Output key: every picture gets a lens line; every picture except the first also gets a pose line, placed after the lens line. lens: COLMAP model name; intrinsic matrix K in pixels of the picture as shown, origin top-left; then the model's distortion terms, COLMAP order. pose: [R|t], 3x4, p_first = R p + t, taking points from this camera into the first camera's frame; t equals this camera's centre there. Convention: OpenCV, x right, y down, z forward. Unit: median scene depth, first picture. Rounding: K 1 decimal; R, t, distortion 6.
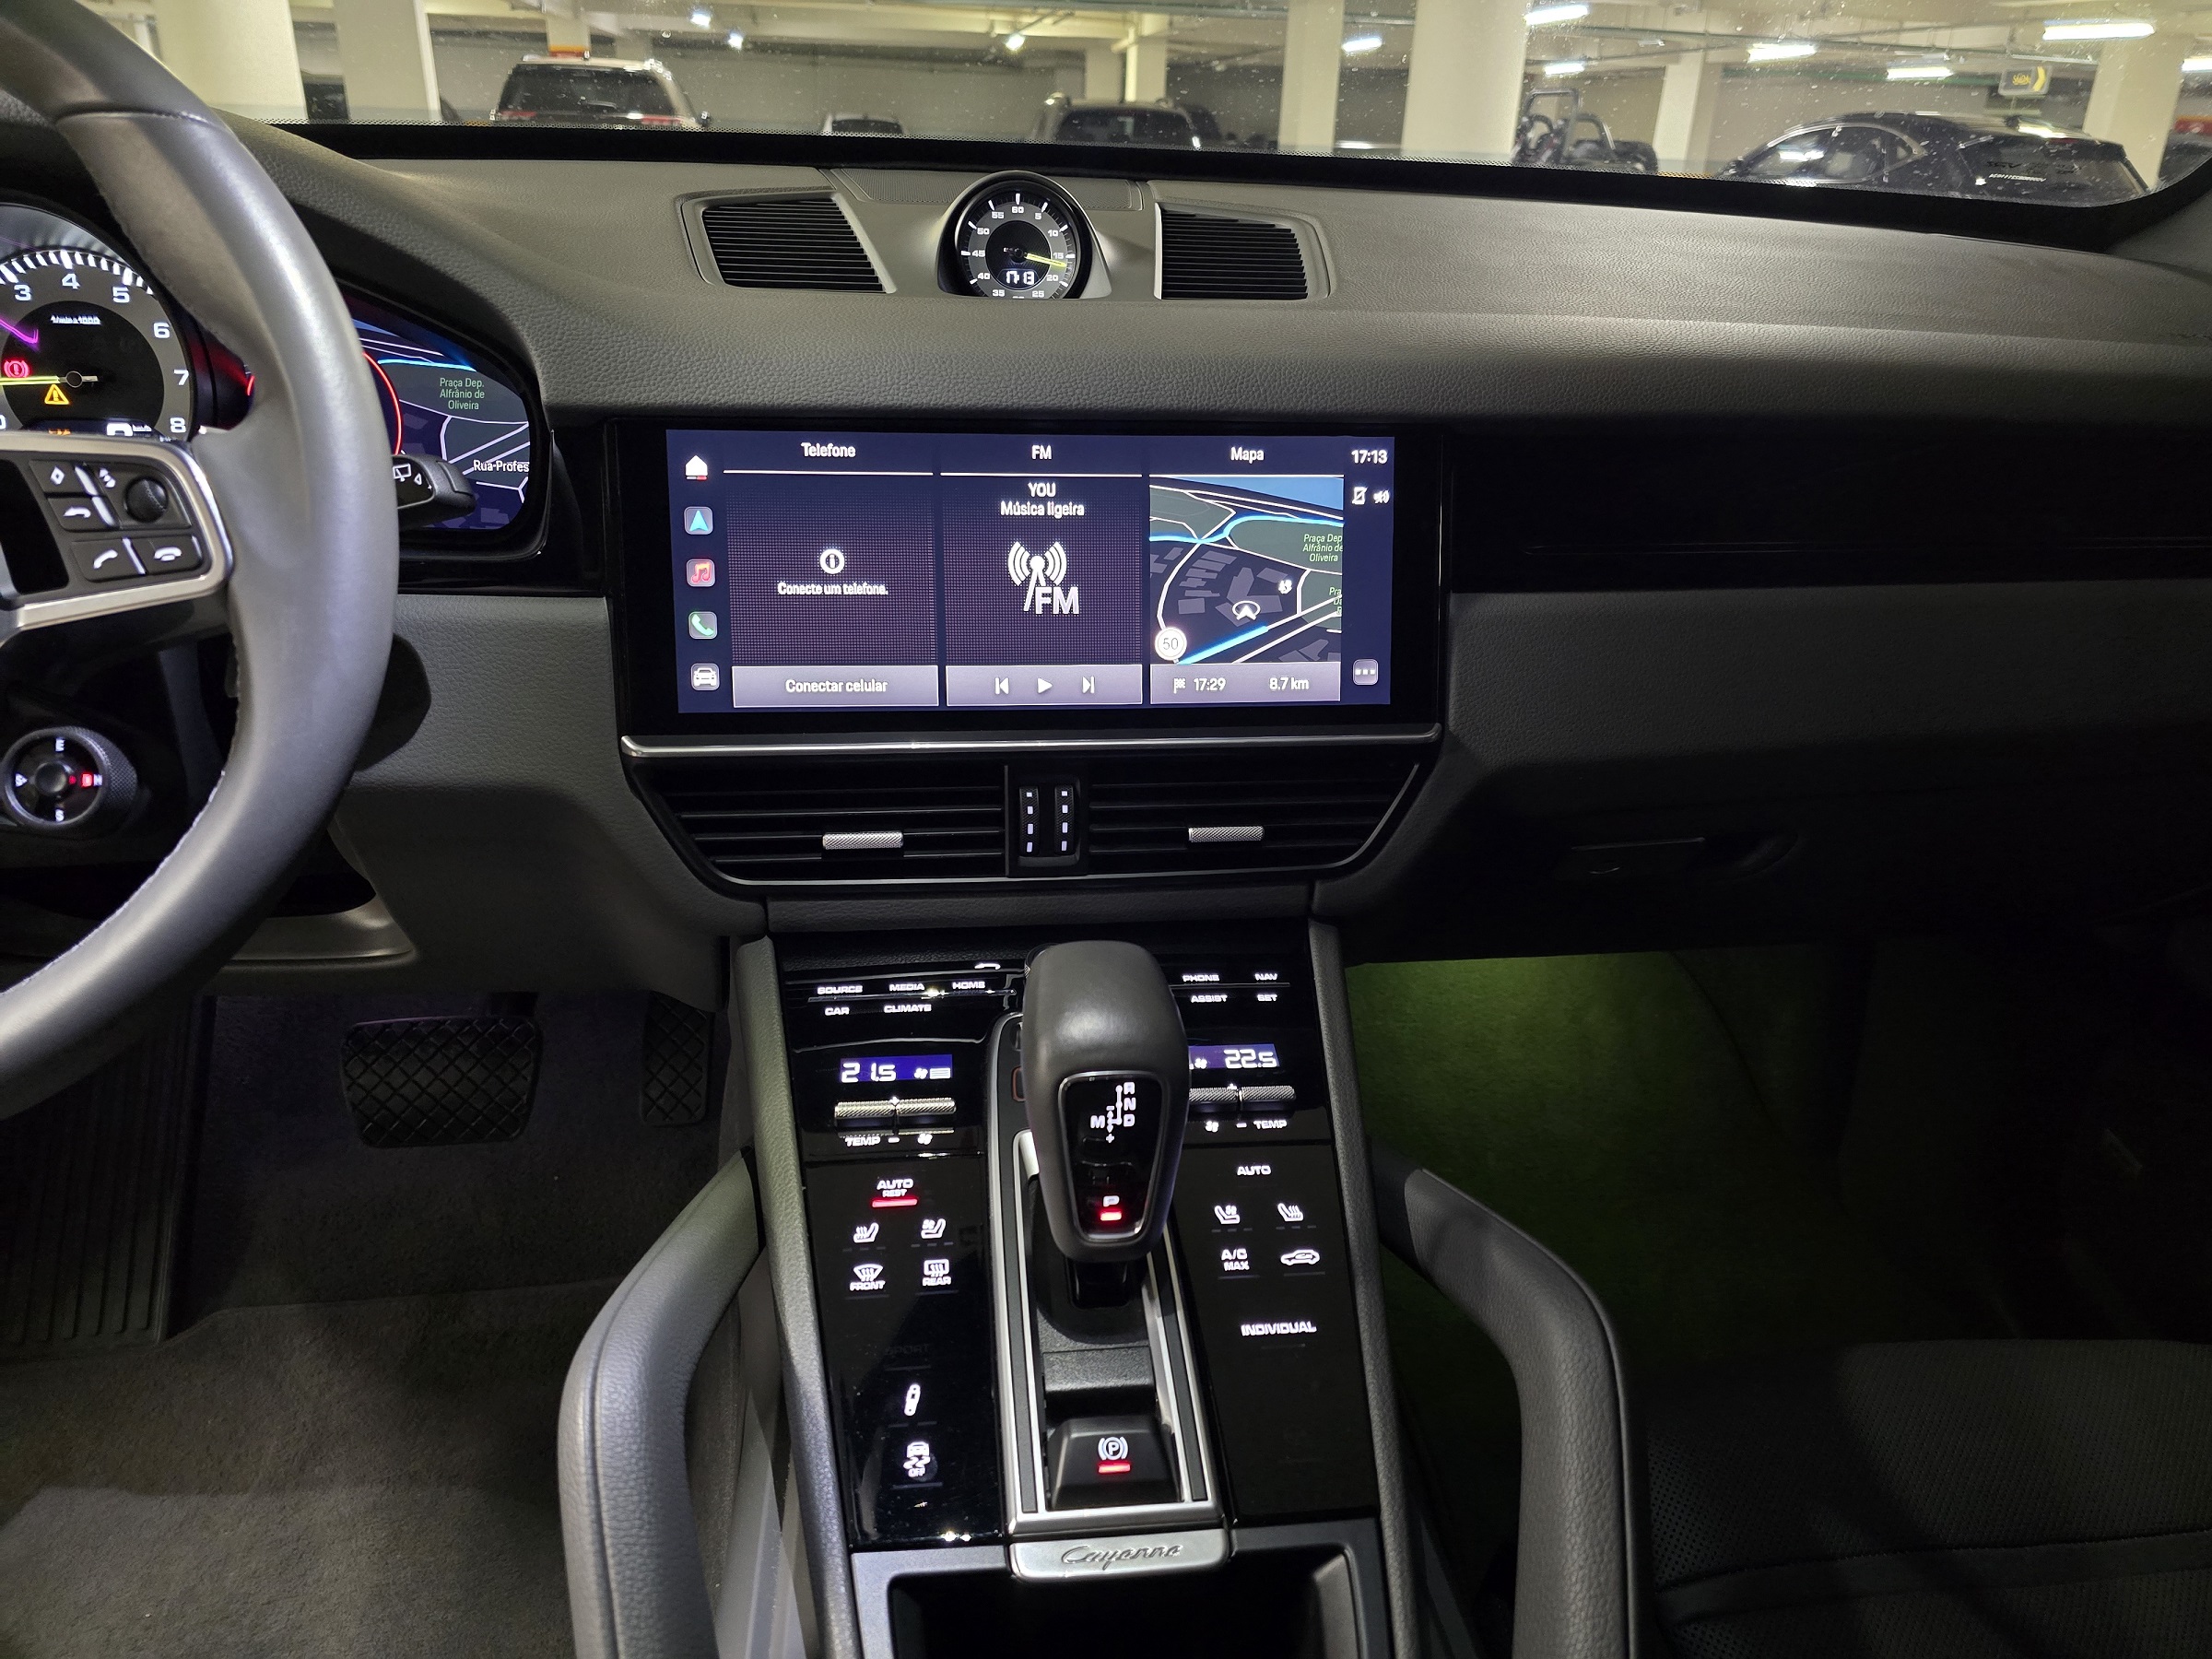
lens RADIAL K [[1493.5, 0, 1113.2], [0, 1493.5, 838.6], [0, 0, 1]] dist [0.048163, -0.047878]
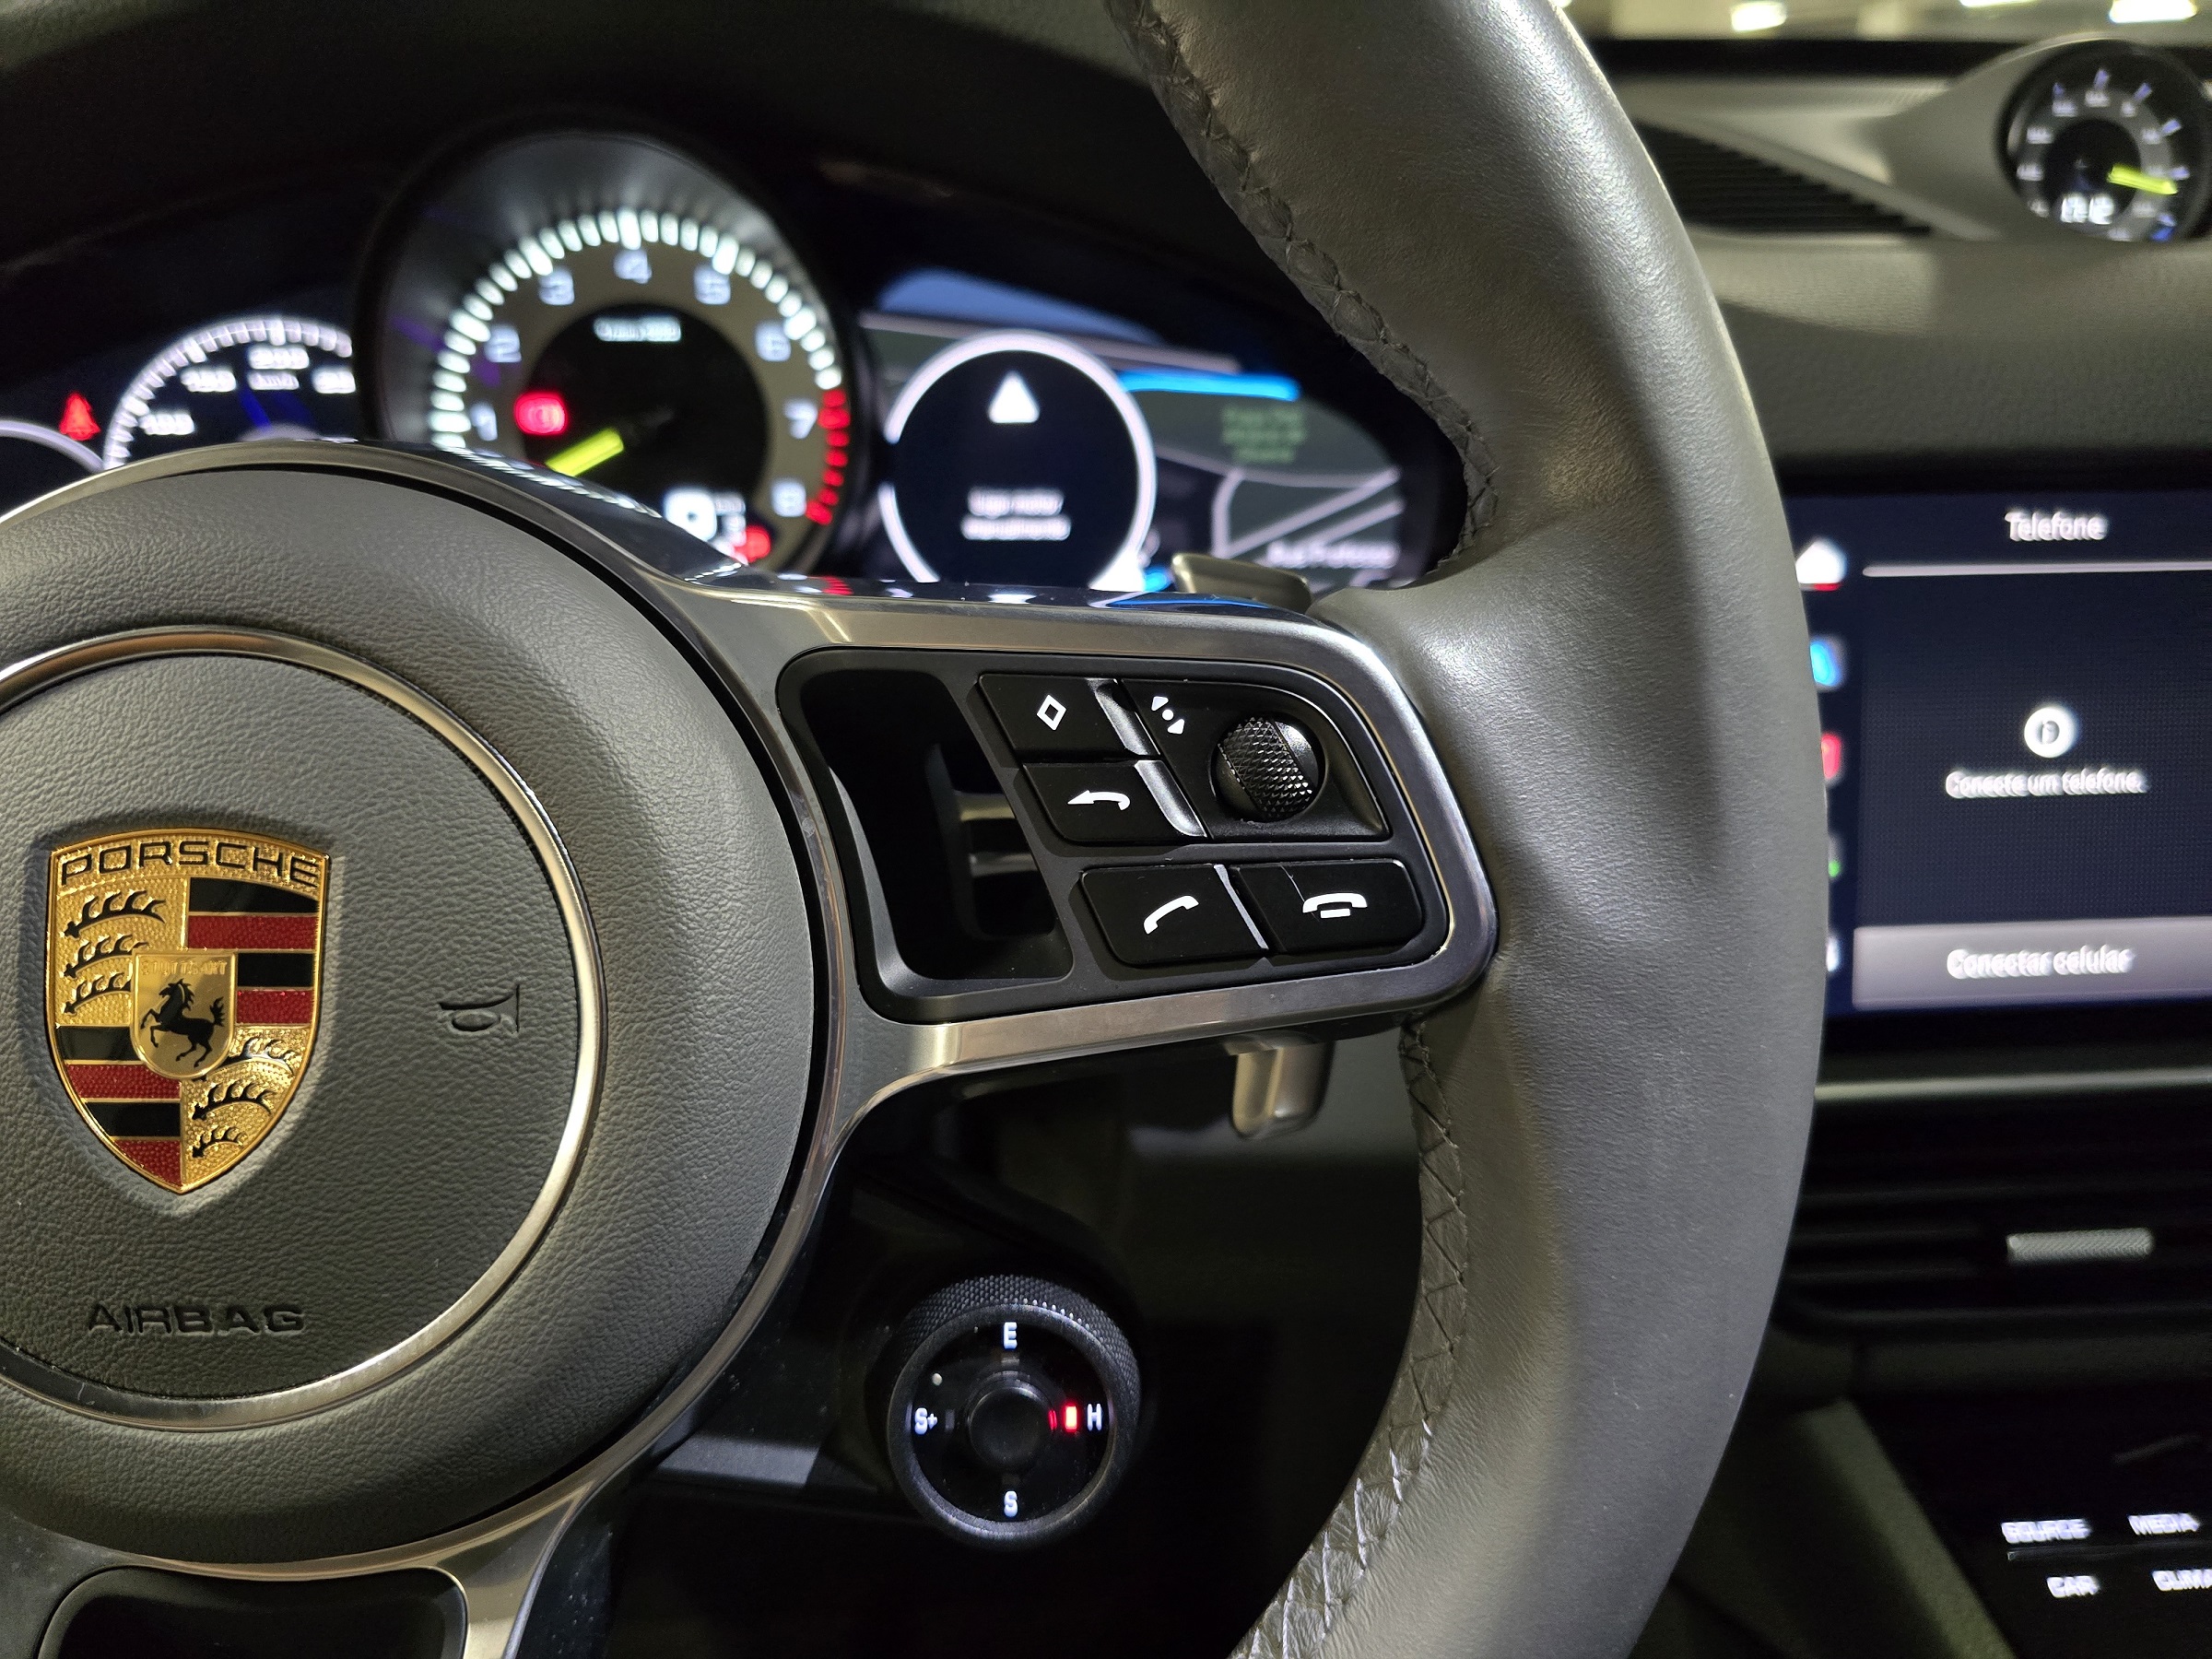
lens RADIAL K [[1619.0, 0, 1150.7], [0, 1619.0, 807.0], [0, 0, 1]] dist [-0.022325, -0.003551]
pose [[0.996774, -0.007801, -0.079886, -0.439877], [0.005873, 0.999686, -0.024341, -0.140298], [0.080050, 0.023794, 0.996507, 0.389975]]
